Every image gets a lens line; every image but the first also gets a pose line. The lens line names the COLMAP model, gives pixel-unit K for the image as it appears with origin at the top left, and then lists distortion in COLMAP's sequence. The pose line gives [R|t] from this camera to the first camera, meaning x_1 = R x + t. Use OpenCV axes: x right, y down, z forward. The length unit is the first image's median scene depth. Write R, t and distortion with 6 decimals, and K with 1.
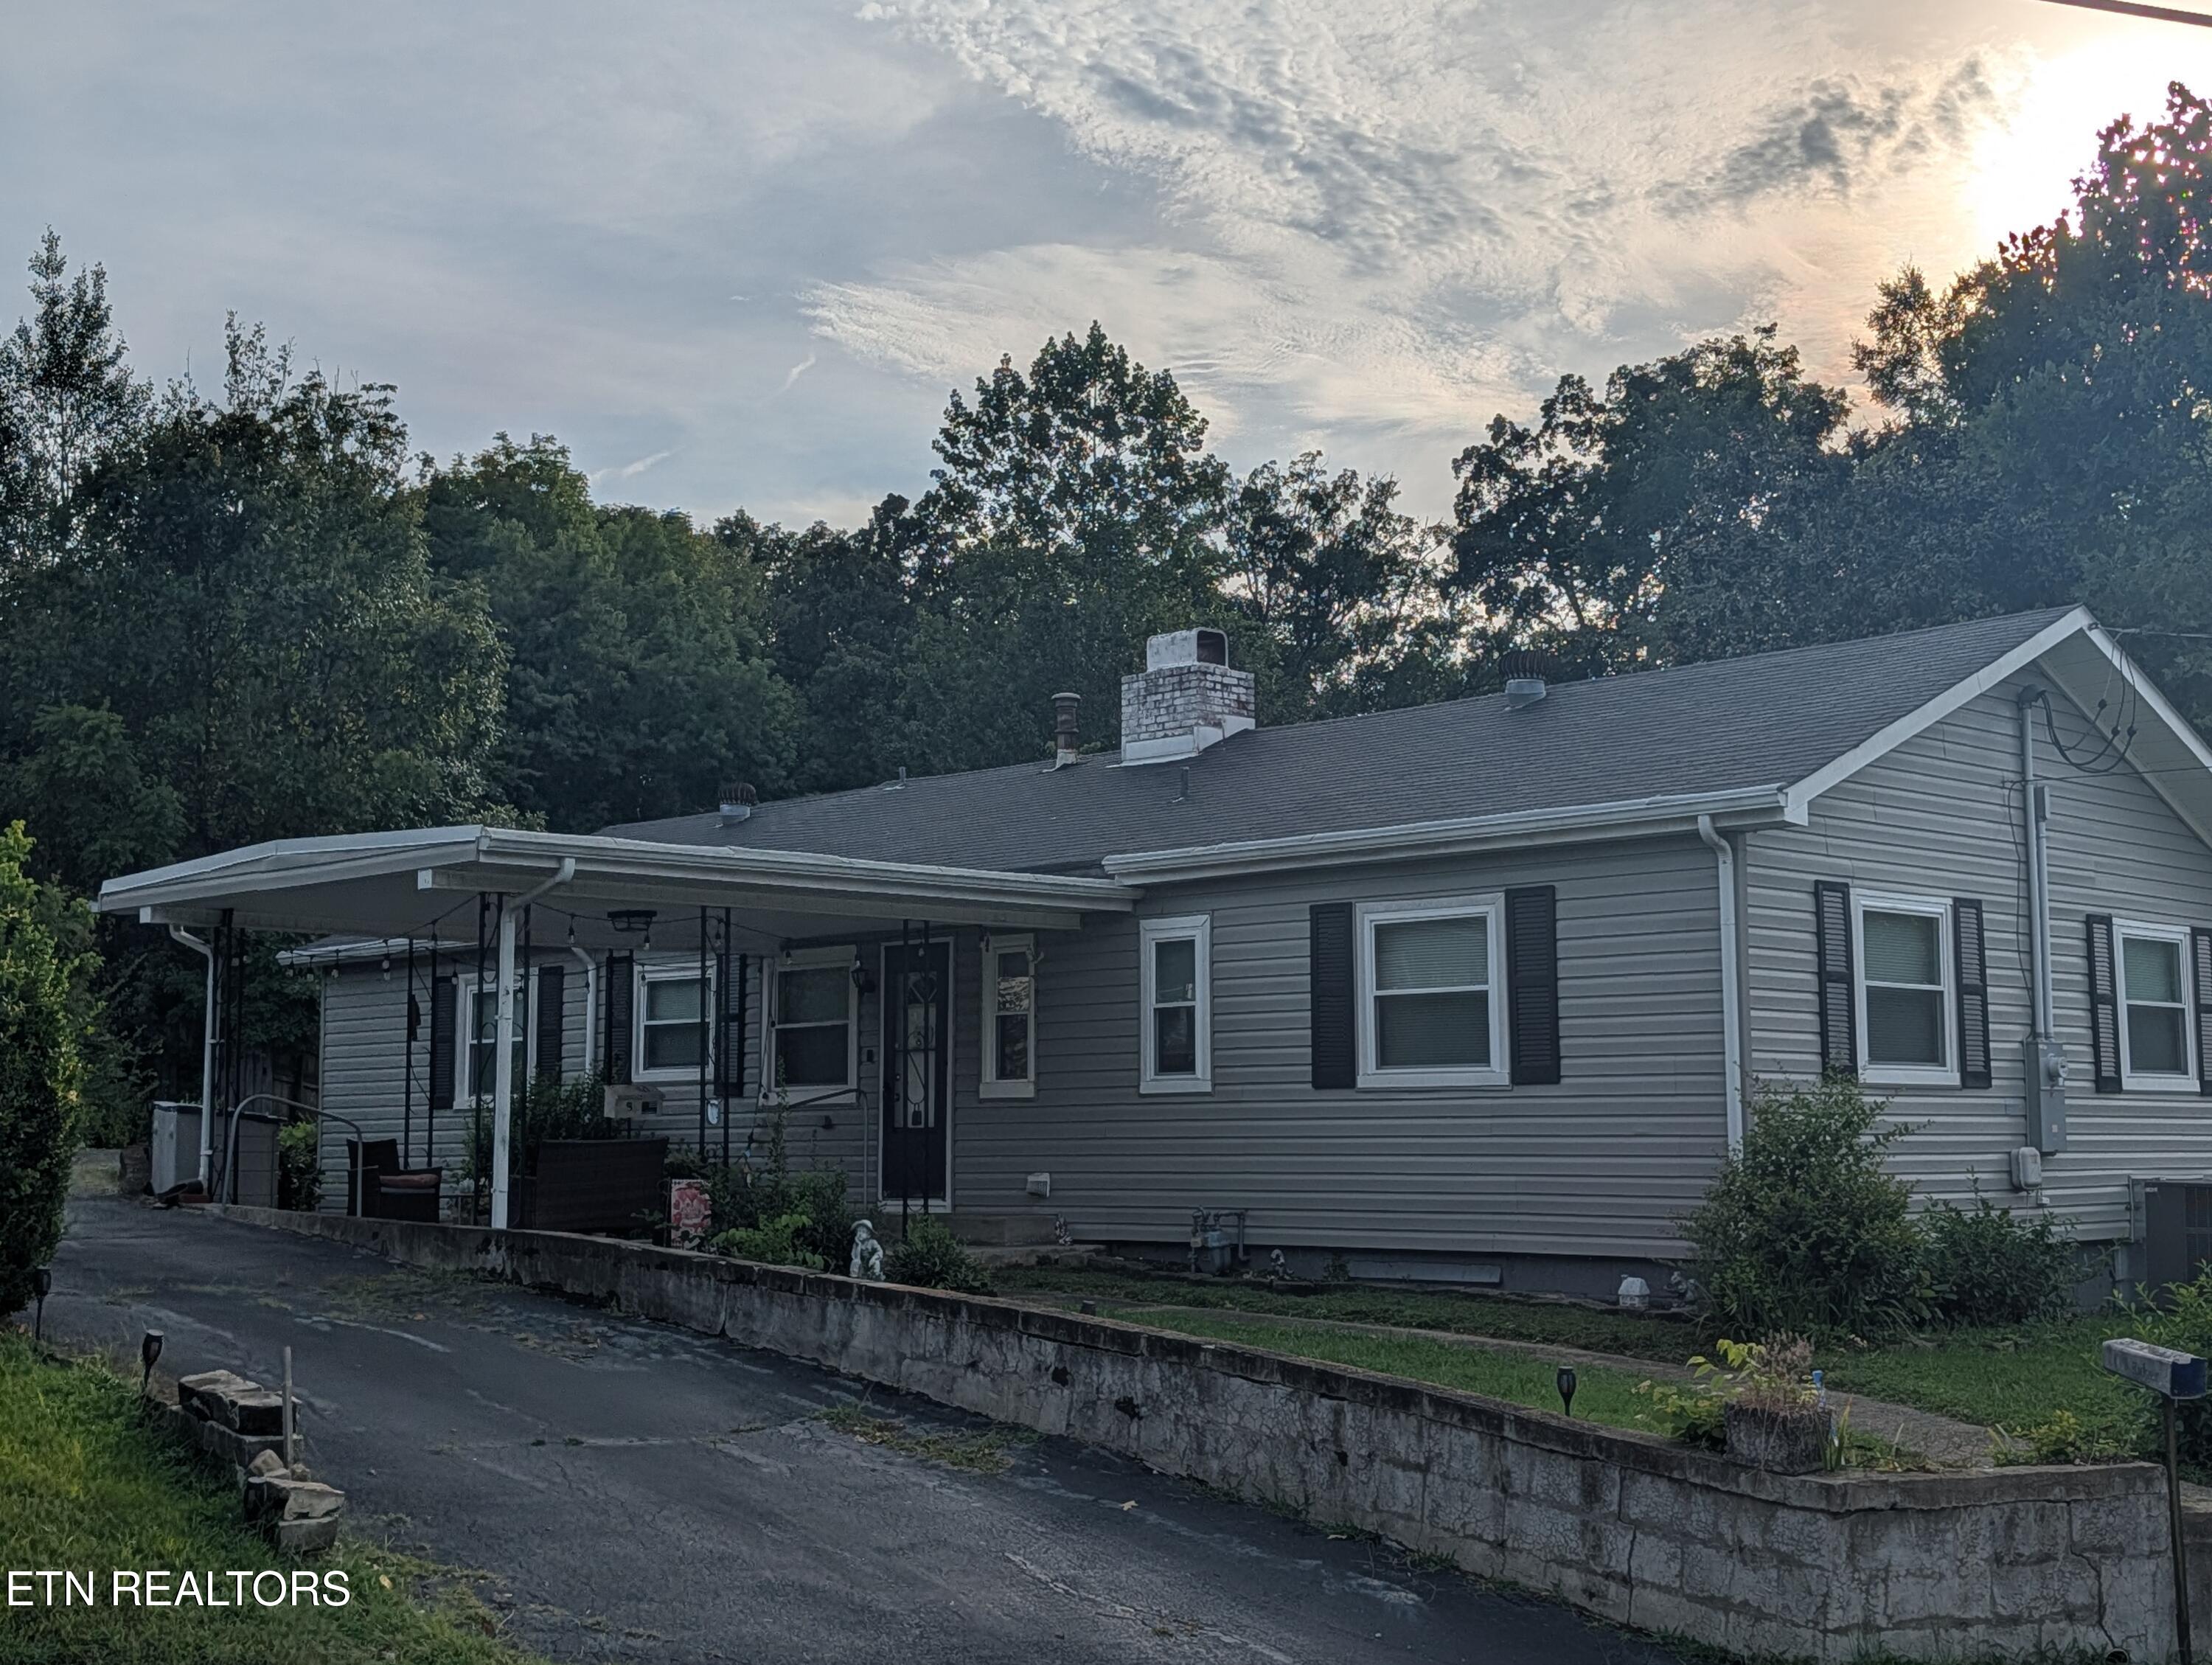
lens RADIAL K [[2735.7, 0, 1108.1], [0, 2735.7, 757.9], [0, 0, 1]] dist [0.142960, -0.336215]
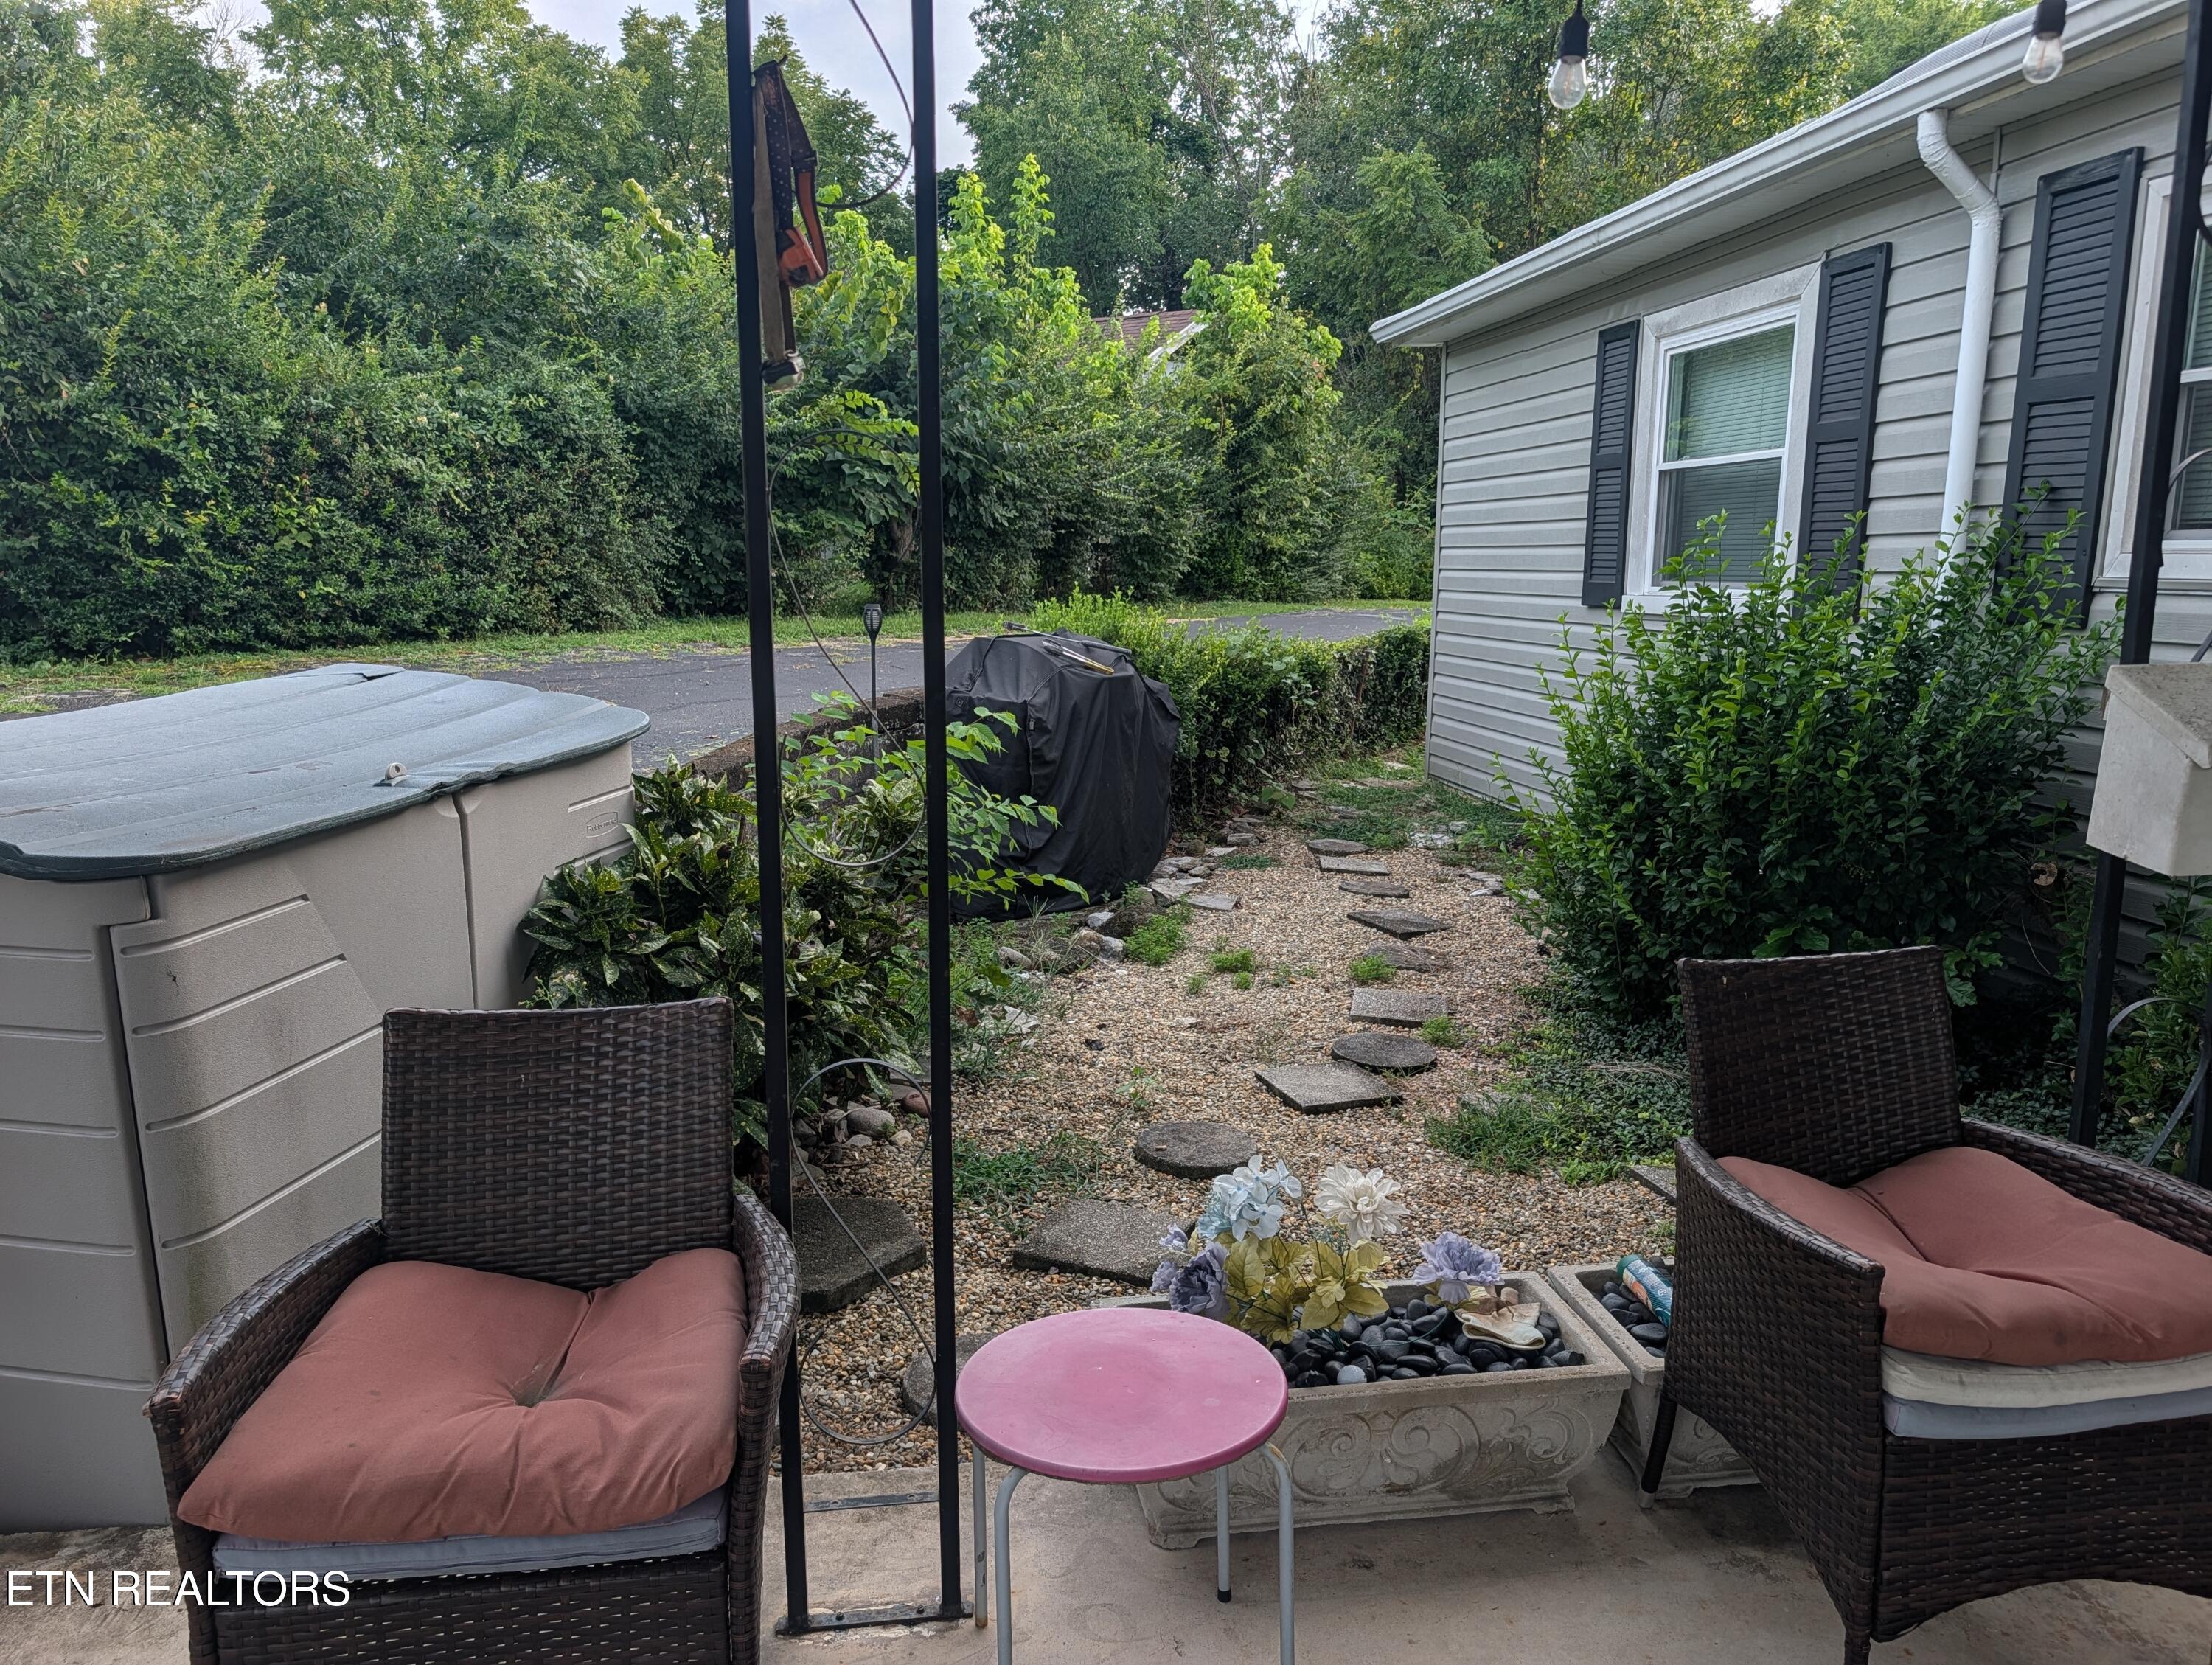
lens RADIAL K [[1572.1, 0, 1083.3], [0, 1572.1, 857.5], [0, 0, 1]] dist [0.039050, -0.039682]
pose [[0.793152, 0.122275, -0.596623, -0.179345], [0.078018, 0.951167, 0.298654, 0.099615], [0.604006, -0.283425, 0.744880, 0.918383]]
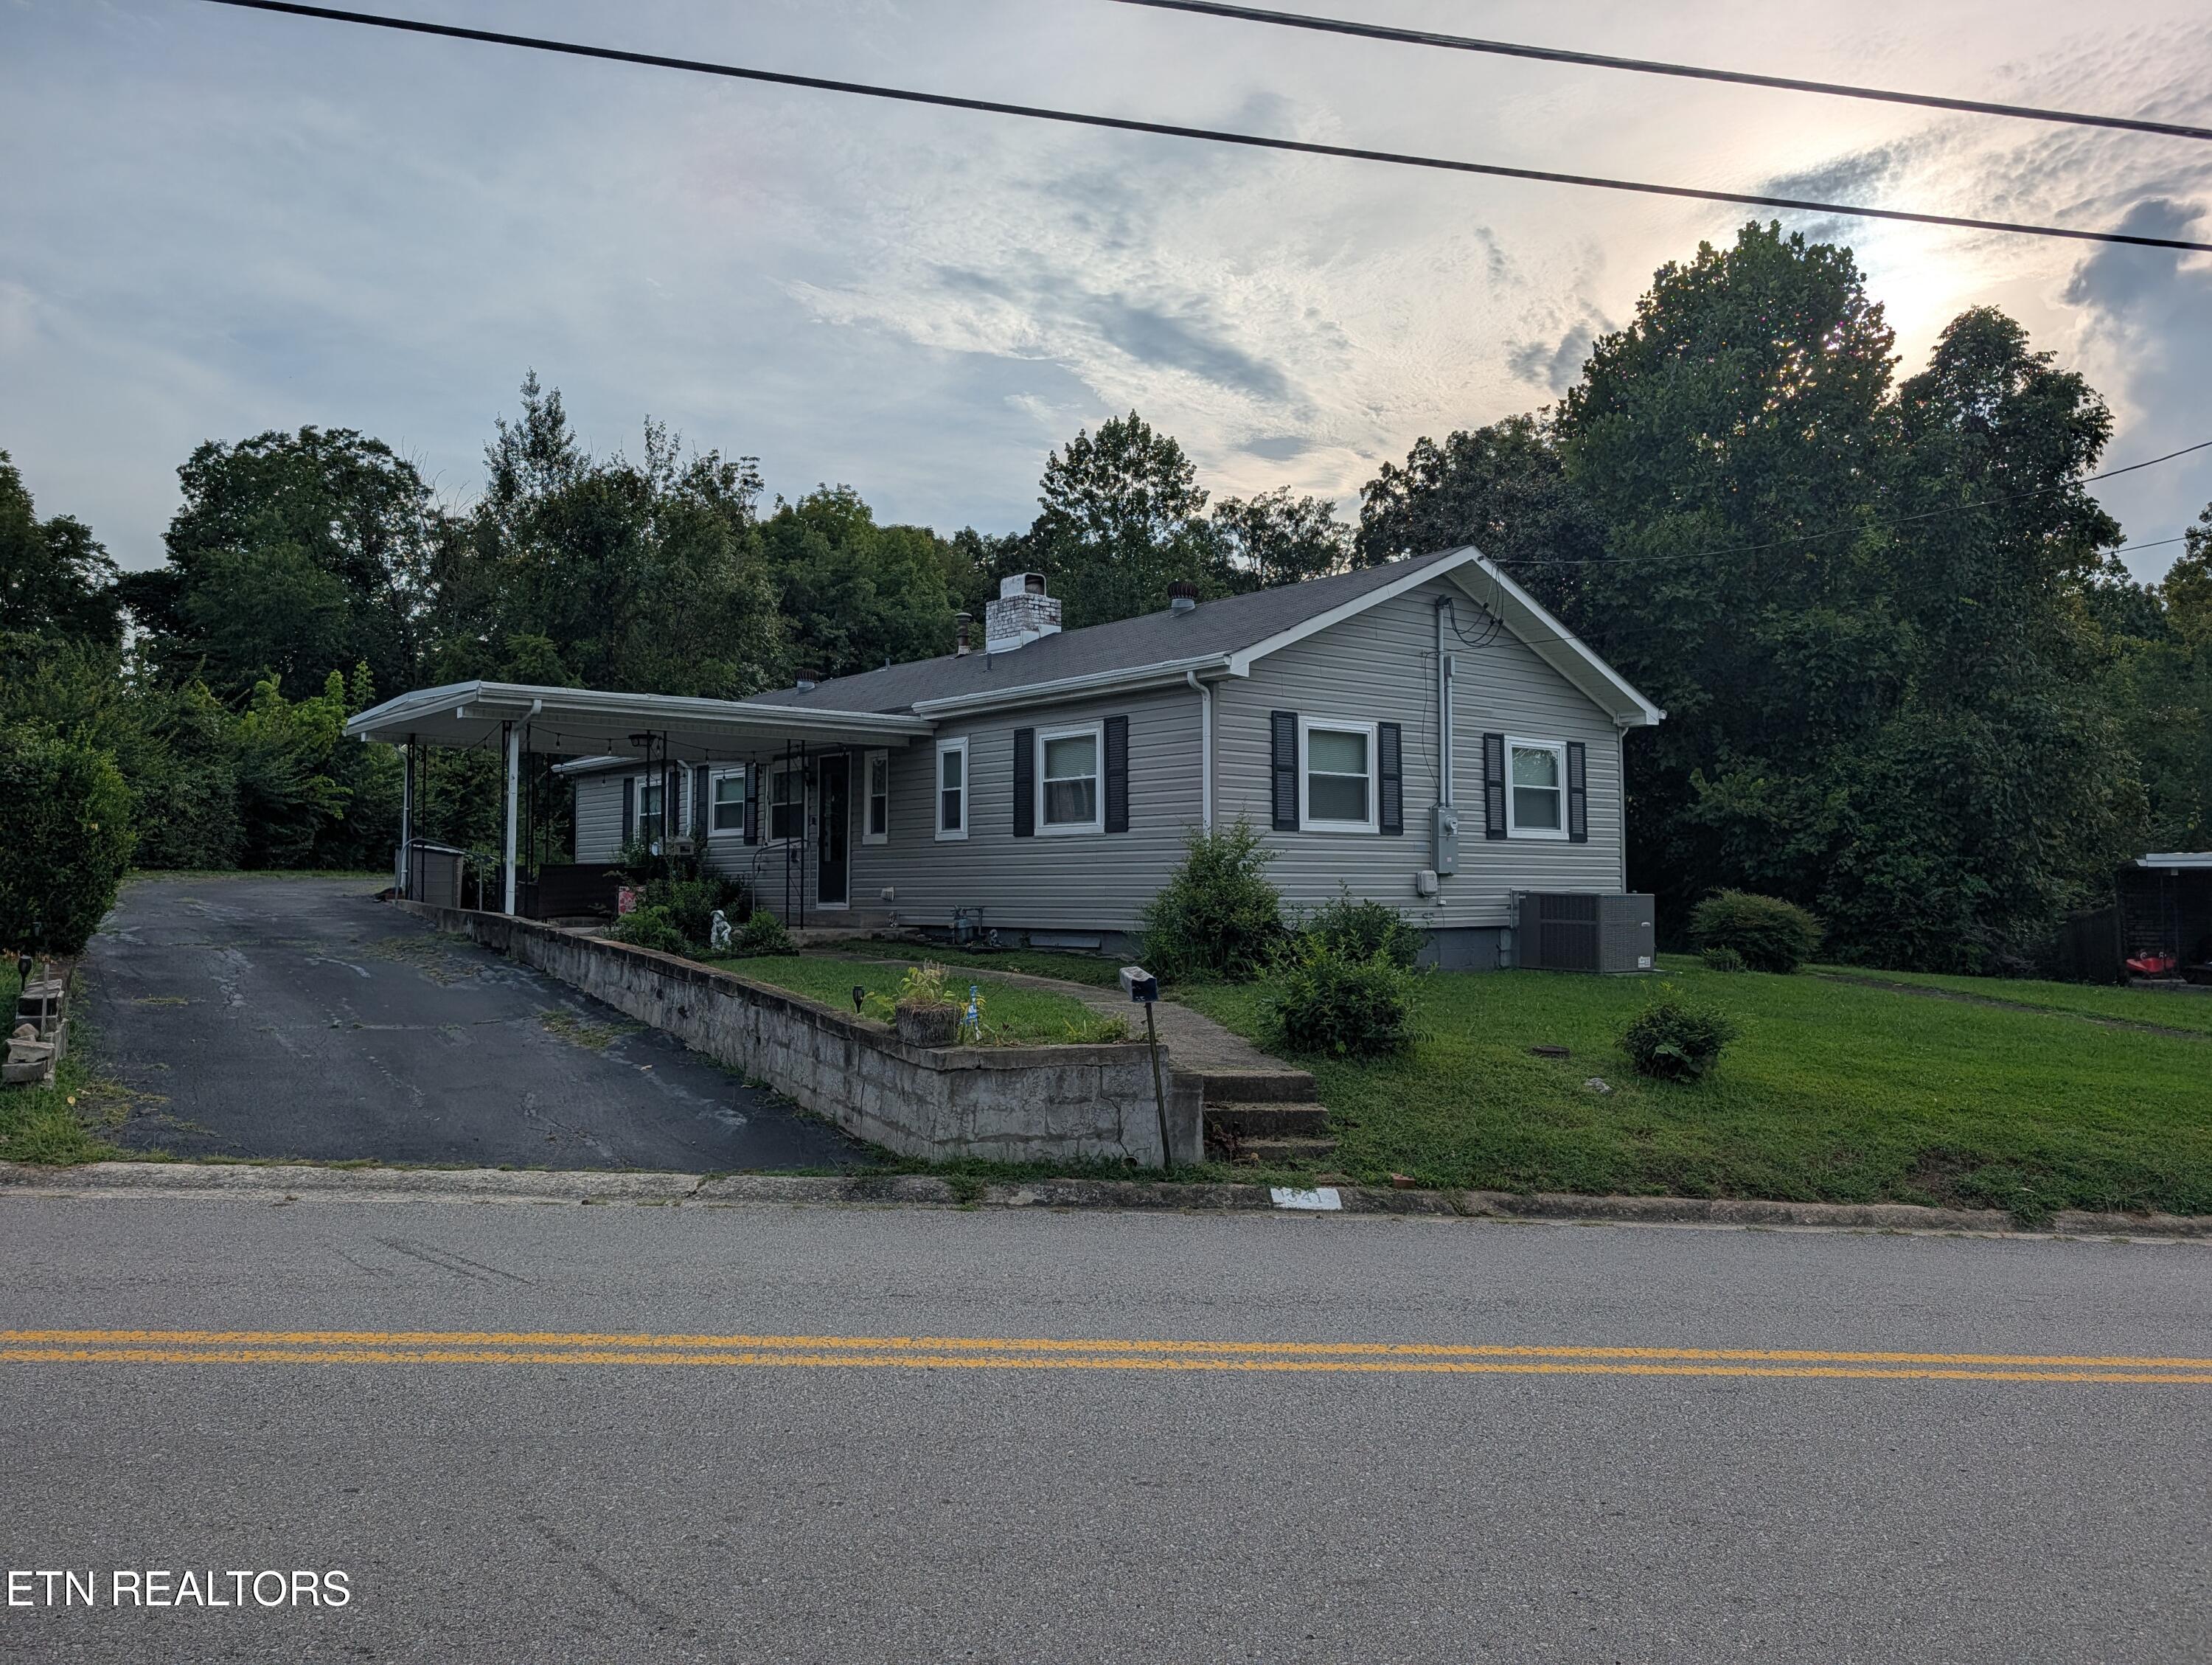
lens RADIAL K [[1544.0, 0, 1102.6], [0, 1544.0, 752.2], [0, 0, 1]] dist [0.071997, -0.071908]
pose [[0.996100, -0.002132, -0.088211, 0.192450], [0.006790, 0.998596, 0.052533, 0.016113], [0.087975, -0.052928, 0.994716, 0.047149]]
